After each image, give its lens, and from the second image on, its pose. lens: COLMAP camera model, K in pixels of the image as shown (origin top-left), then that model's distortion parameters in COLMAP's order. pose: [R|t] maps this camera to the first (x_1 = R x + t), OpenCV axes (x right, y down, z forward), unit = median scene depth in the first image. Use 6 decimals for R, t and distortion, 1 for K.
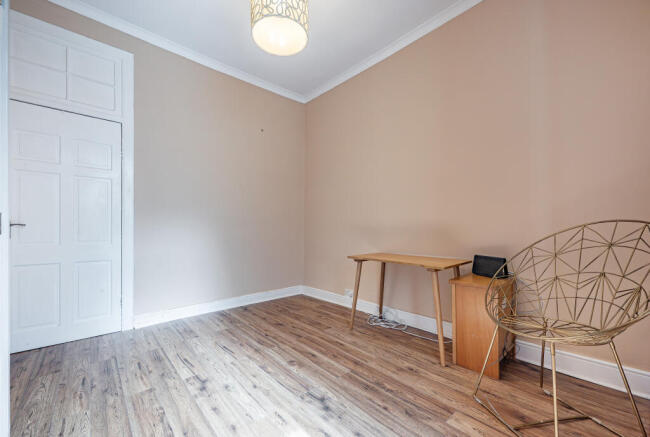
lens RADIAL K [[248.5, 0, 313.3], [0, 248.5, 225.8], [0, 0, 1]] dist [0.000088, -0.000012]
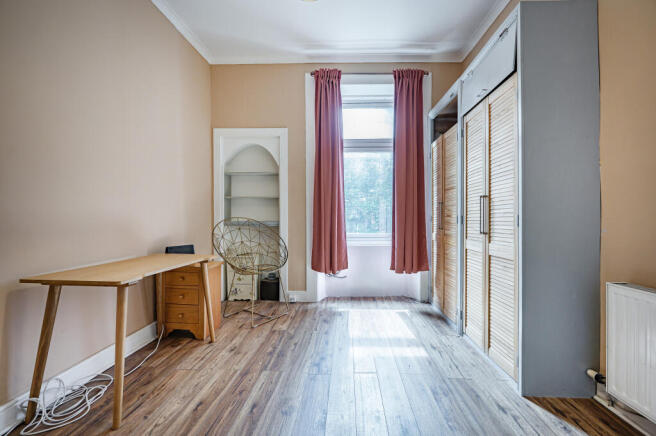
lens RADIAL K [[264.7, 0, 329.8], [0, 264.7, 216.1], [0, 0, 1]] dist [-0.000815, -0.000519]
pose [[-0.706507, 0.007324, 0.707668, -0.672316], [-0.004117, 0.999887, -0.014457, -0.004270], [-0.707694, -0.013127, -0.706397, 1.364571]]
